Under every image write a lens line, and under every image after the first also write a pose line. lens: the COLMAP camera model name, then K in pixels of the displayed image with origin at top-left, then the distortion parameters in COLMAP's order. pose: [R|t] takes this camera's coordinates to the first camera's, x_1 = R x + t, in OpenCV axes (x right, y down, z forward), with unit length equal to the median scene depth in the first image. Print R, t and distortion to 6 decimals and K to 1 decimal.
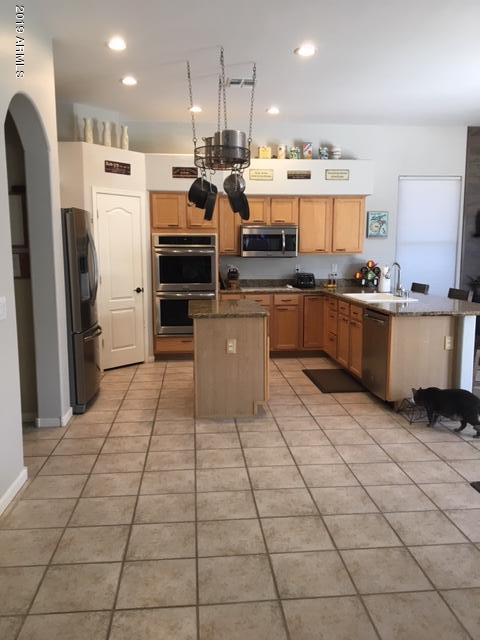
lens RADIAL K [[532.5, 0, 236.9], [0, 532.5, 322.8], [0, 0, 1]] dist [0.067695, -0.104649]
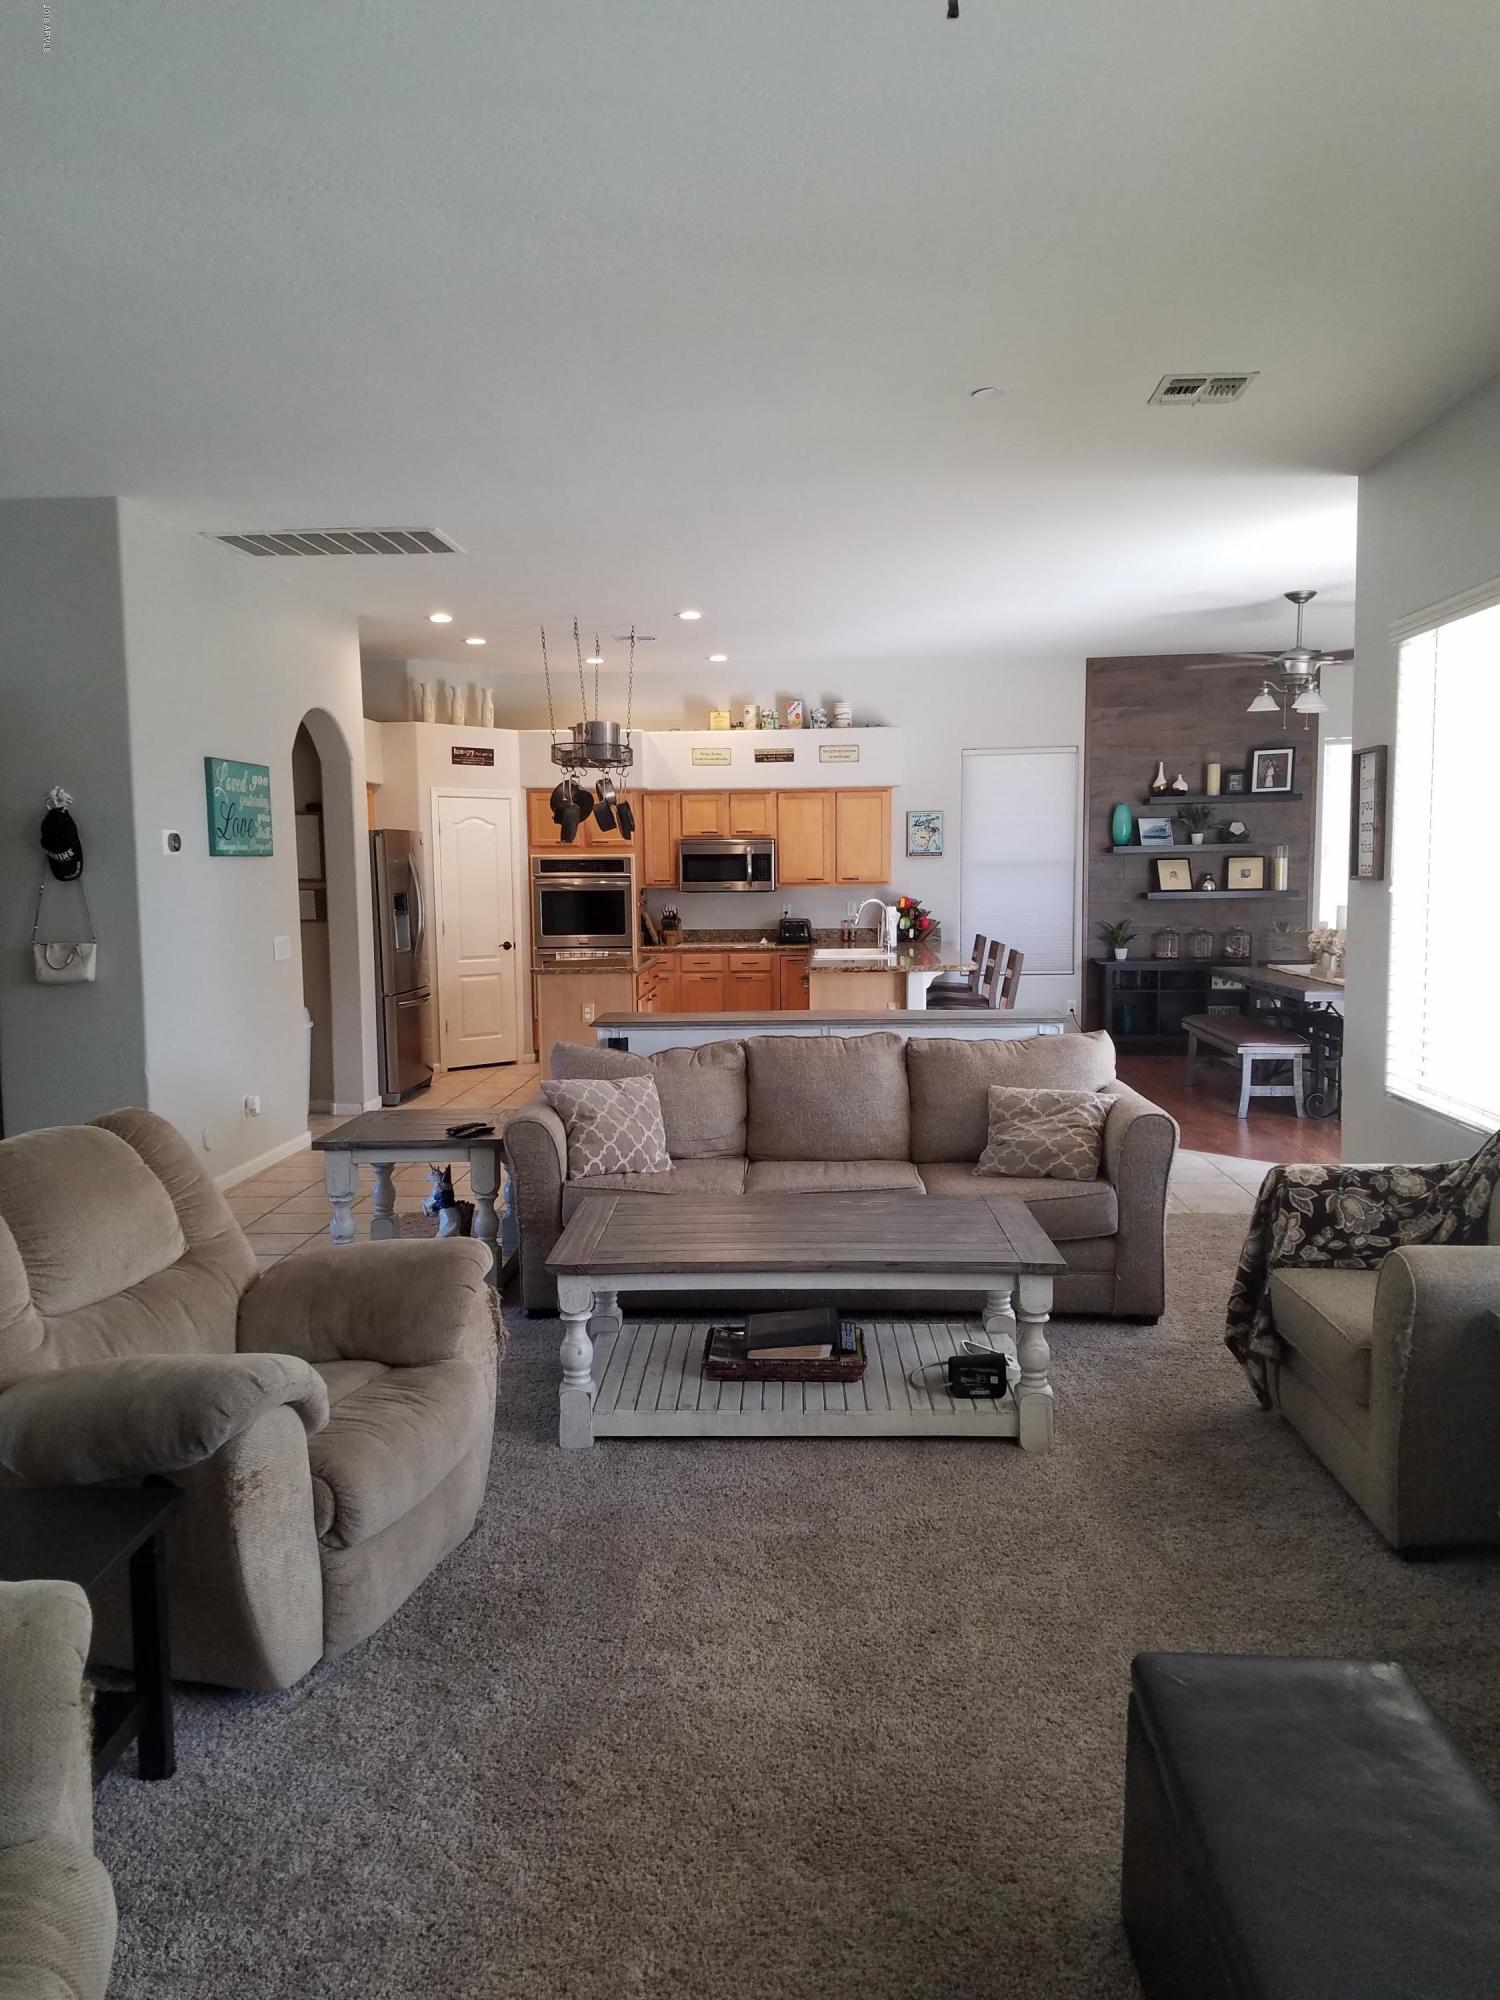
lens RADIAL K [[1520.0, 0, 748.4], [0, 1520.0, 1005.7], [0, 0, 1]] dist [0.132592, 0.001323]
pose [[0.989543, 0.003811, -0.144189, 0.340432], [-0.010547, 0.998887, -0.045982, 0.085455], [0.143853, 0.047022, 0.988481, -0.697372]]
